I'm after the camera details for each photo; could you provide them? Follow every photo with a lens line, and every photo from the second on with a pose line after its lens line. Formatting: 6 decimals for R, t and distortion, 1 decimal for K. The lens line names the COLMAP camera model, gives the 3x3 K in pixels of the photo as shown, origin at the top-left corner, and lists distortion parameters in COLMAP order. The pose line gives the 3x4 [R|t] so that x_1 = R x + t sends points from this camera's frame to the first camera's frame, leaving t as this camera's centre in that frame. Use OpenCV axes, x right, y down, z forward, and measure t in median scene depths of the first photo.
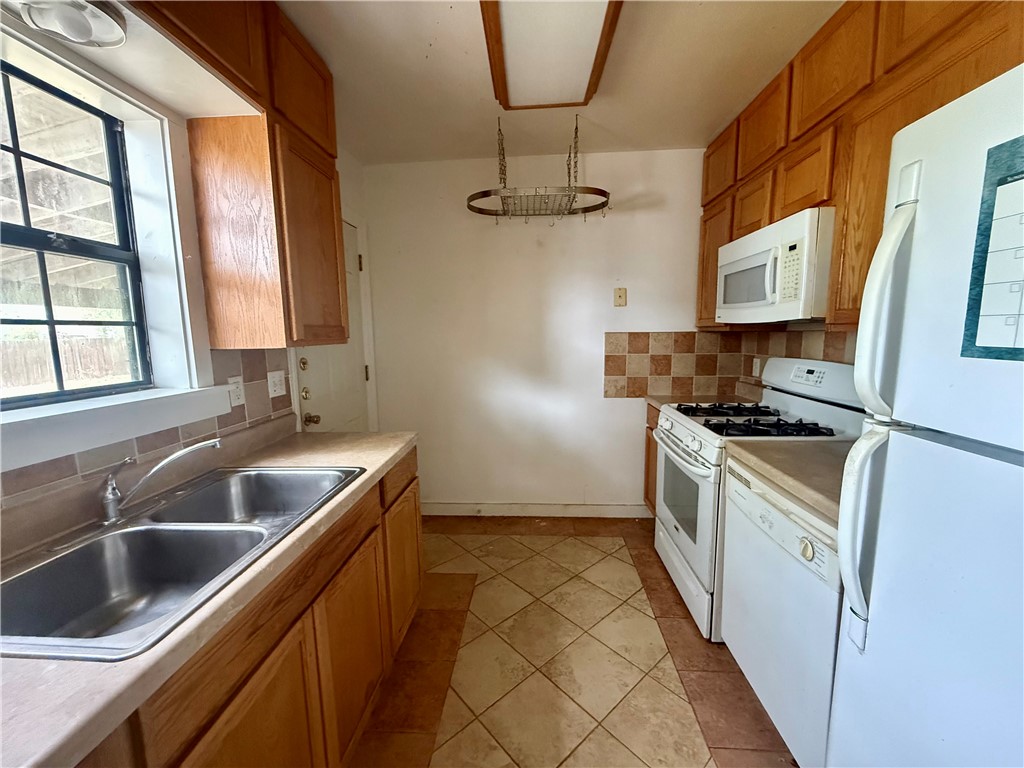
lens RADIAL K [[409.3, 0, 508.1], [0, 409.3, 383.4], [0, 0, 1]] dist [-0.000284, -0.000208]
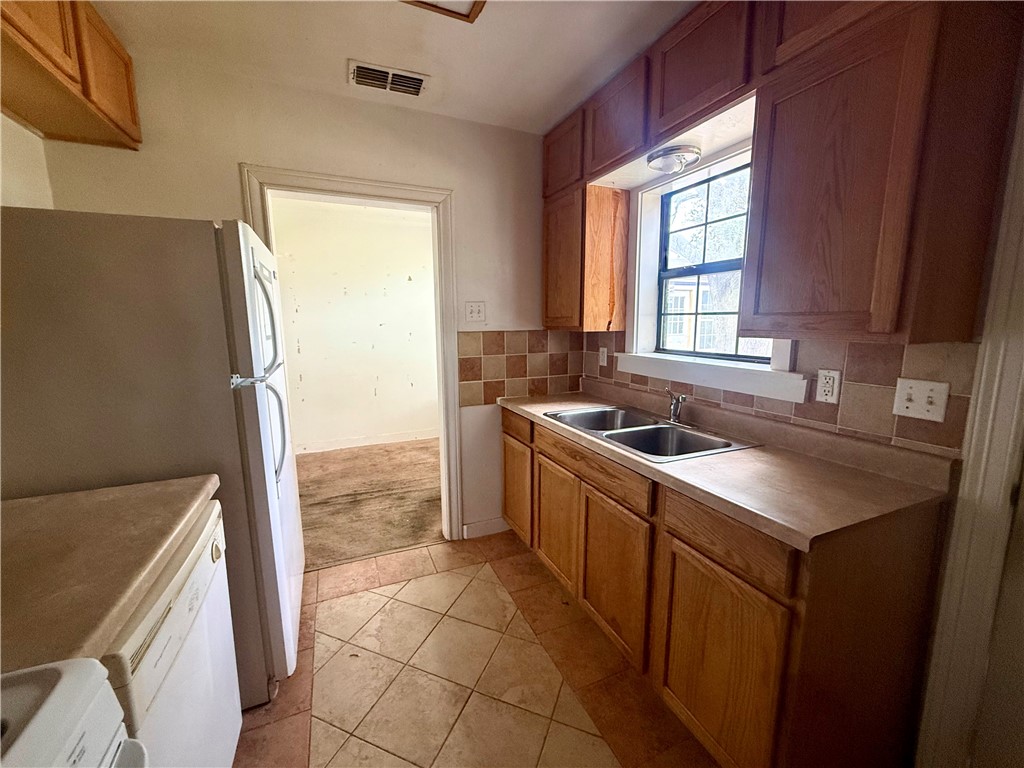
lens RADIAL K [[409.3, 0, 508.1], [0, 409.3, 383.4], [0, 0, 1]] dist [-0.000284, -0.000208]
pose [[-0.893984, 0.092555, -0.438436, 0.355364], [-0.037304, 0.959667, 0.278652, -0.216521], [0.446543, 0.265466, -0.854475, 1.510825]]
